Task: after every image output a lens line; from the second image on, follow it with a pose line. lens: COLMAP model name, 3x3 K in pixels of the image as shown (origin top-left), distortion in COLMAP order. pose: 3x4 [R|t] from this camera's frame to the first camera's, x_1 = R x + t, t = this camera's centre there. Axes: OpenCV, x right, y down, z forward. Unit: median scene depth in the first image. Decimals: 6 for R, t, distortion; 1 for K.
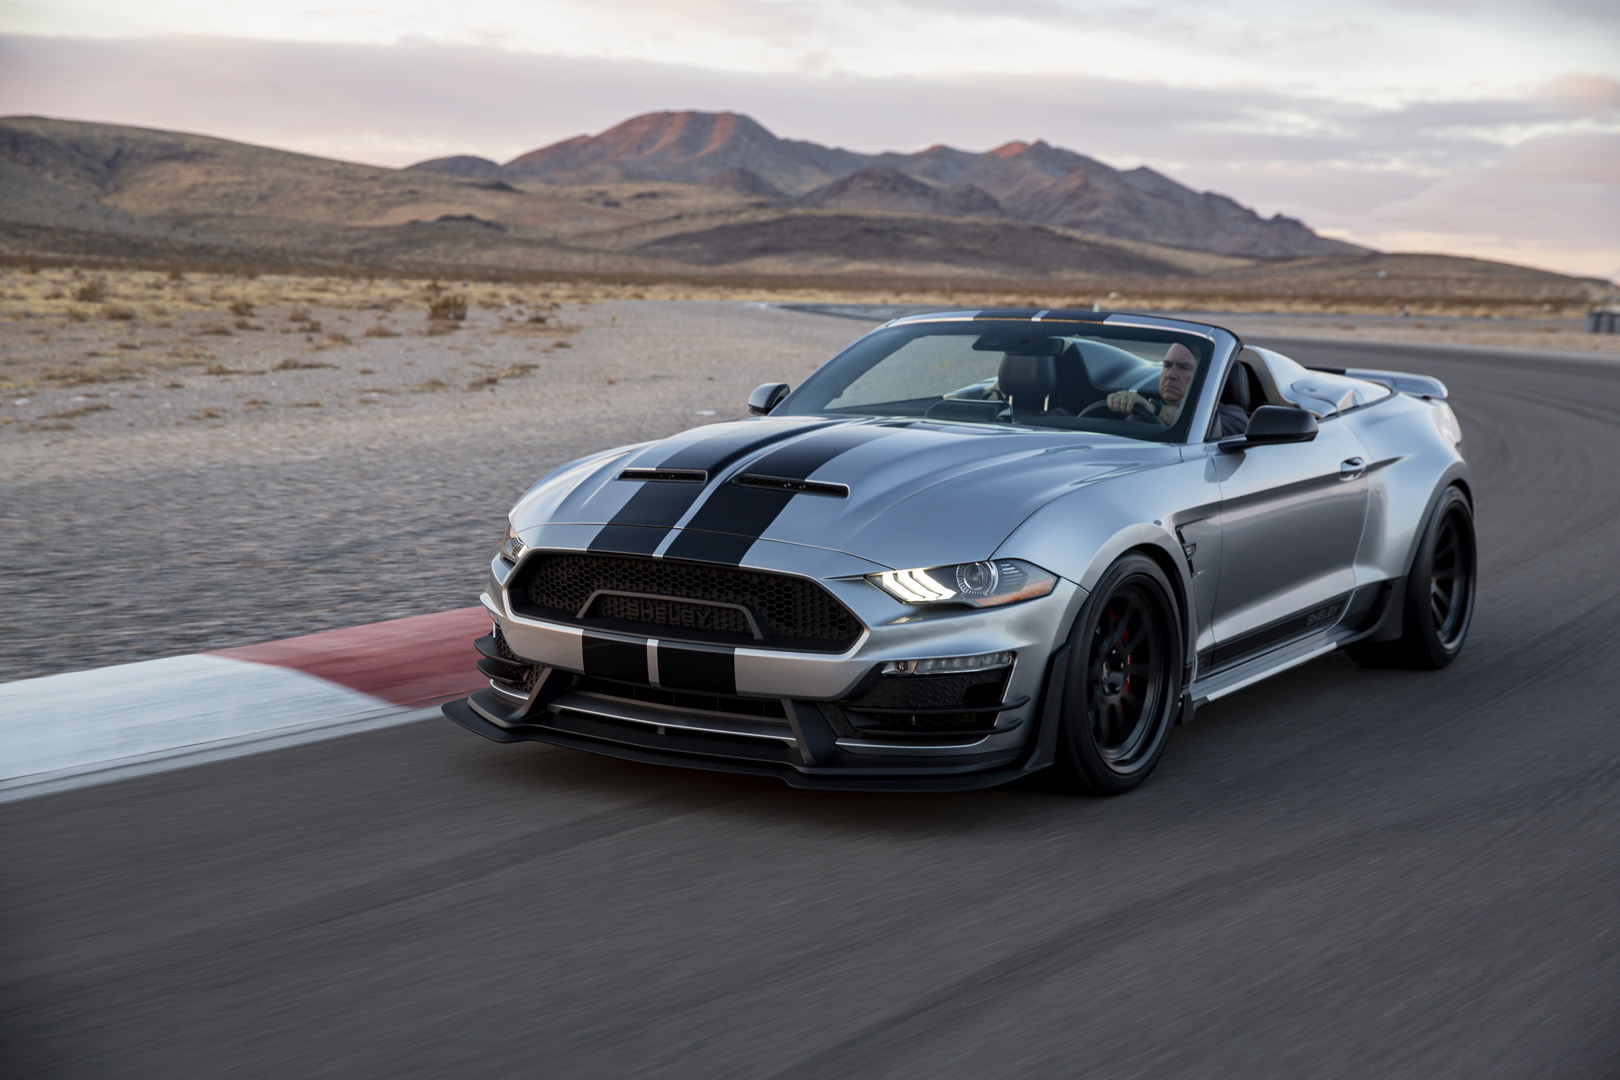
lens RADIAL K [[2245.9, 0, 822.2], [0, 2245.9, 544.7], [0, 0, 1]] dist [0.188687, 0.000000]
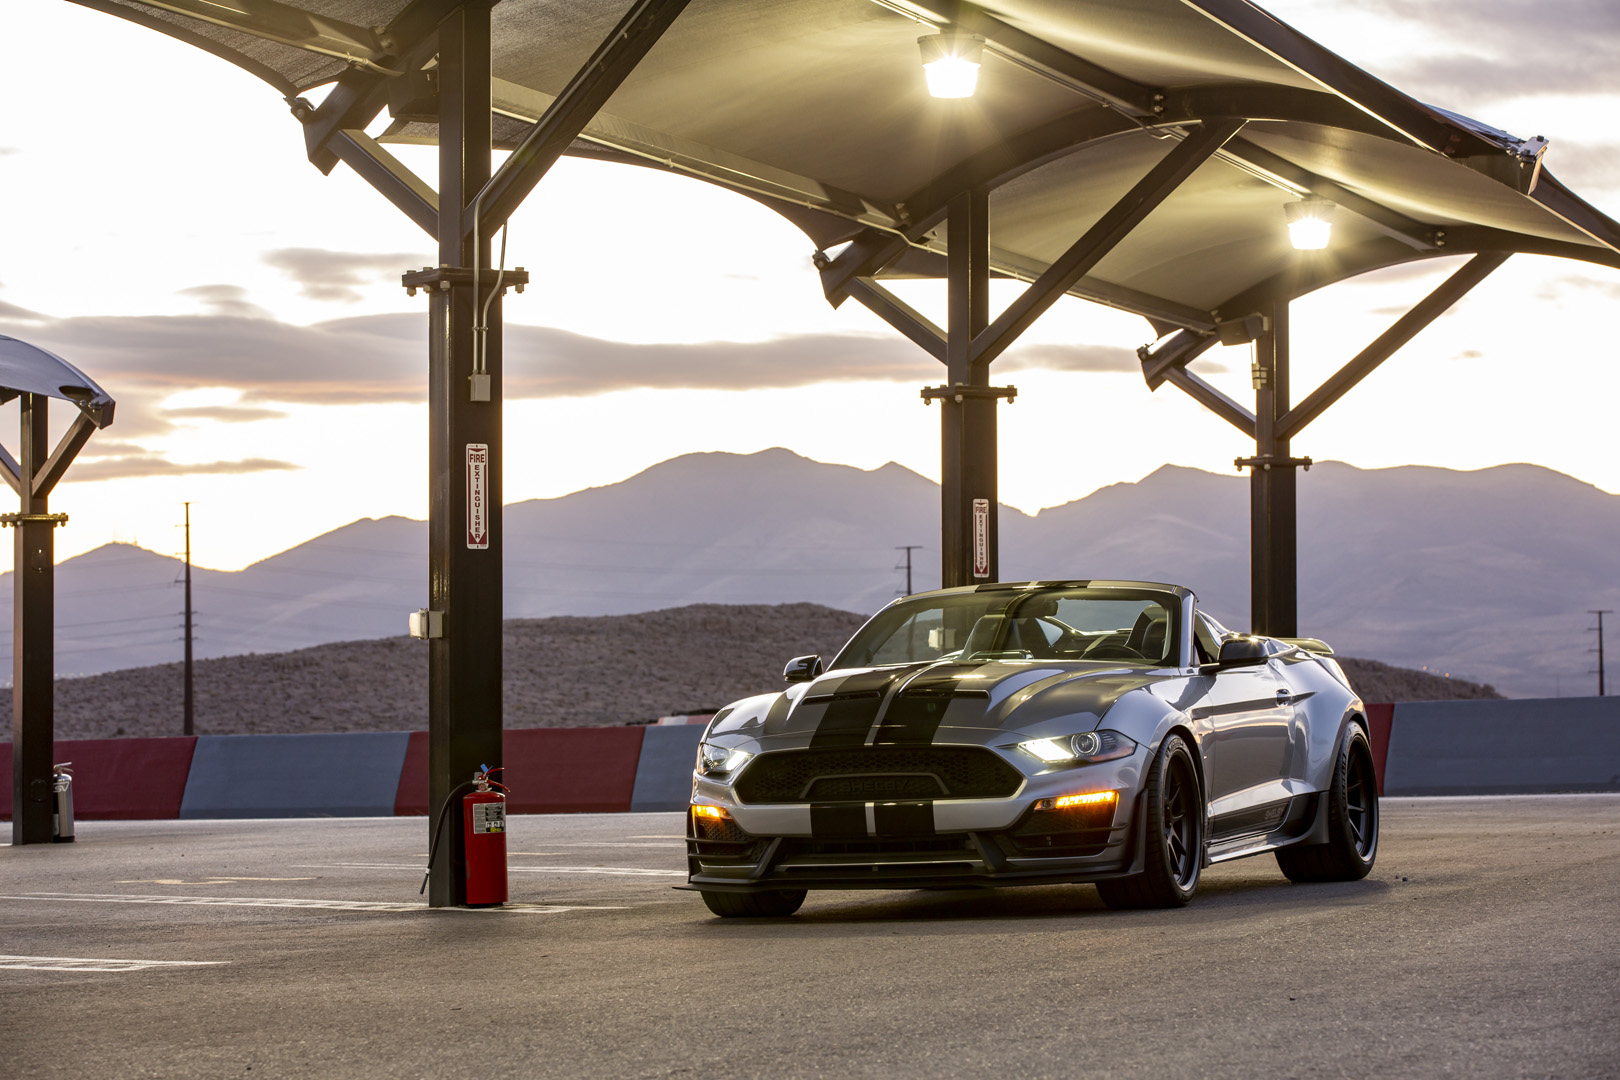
lens RADIAL K [[5263.1, 0, 810.8], [0, 5263.1, 539.9], [0, 0, 1]] dist [0.303210, 0.000000]
pose [[0.974913, -0.049867, 0.216927, -0.722262], [0.081223, 0.987079, -0.138123, 0.293283], [-0.207236, 0.152278, 0.966367, -1.968618]]
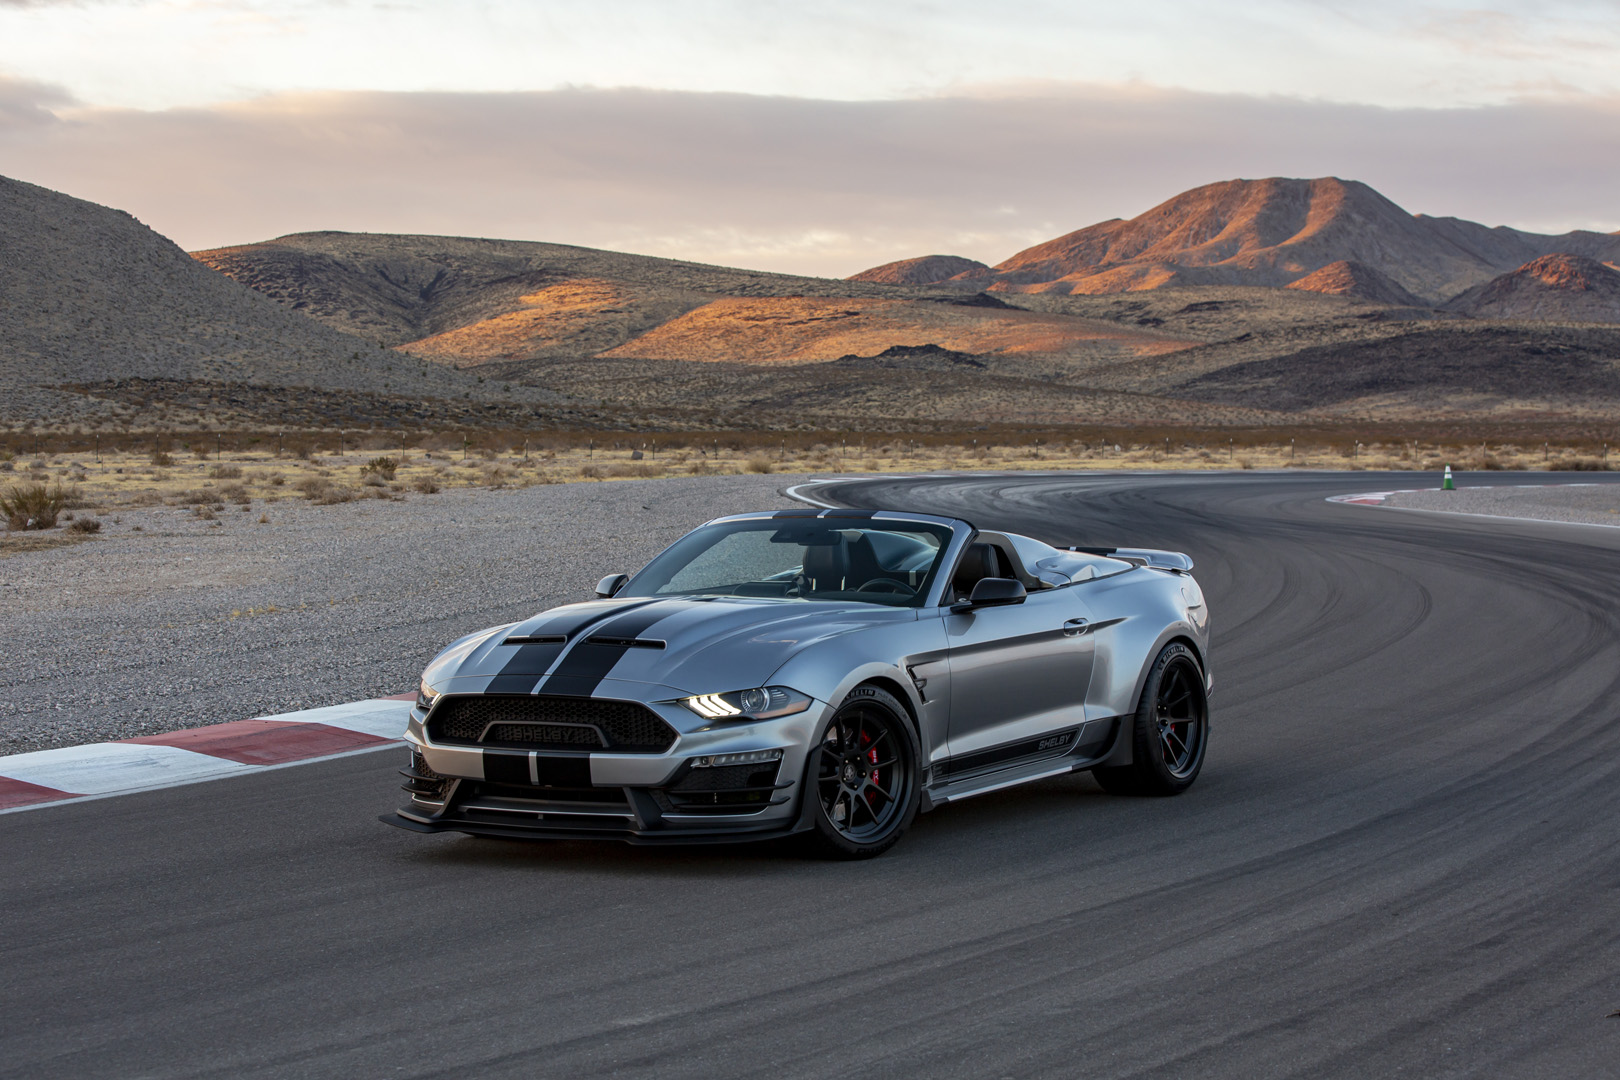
lens RADIAL K [[3476.6, 0, 806.5], [0, 3476.6, 539.8], [0, 0, 1]] dist [-0.185500, 0.000000]
pose [[0.999091, -0.033936, 0.025796, 0.040564], [0.036024, 0.995701, -0.085335, 0.089105], [-0.022789, 0.086187, 0.996018, -1.061069]]
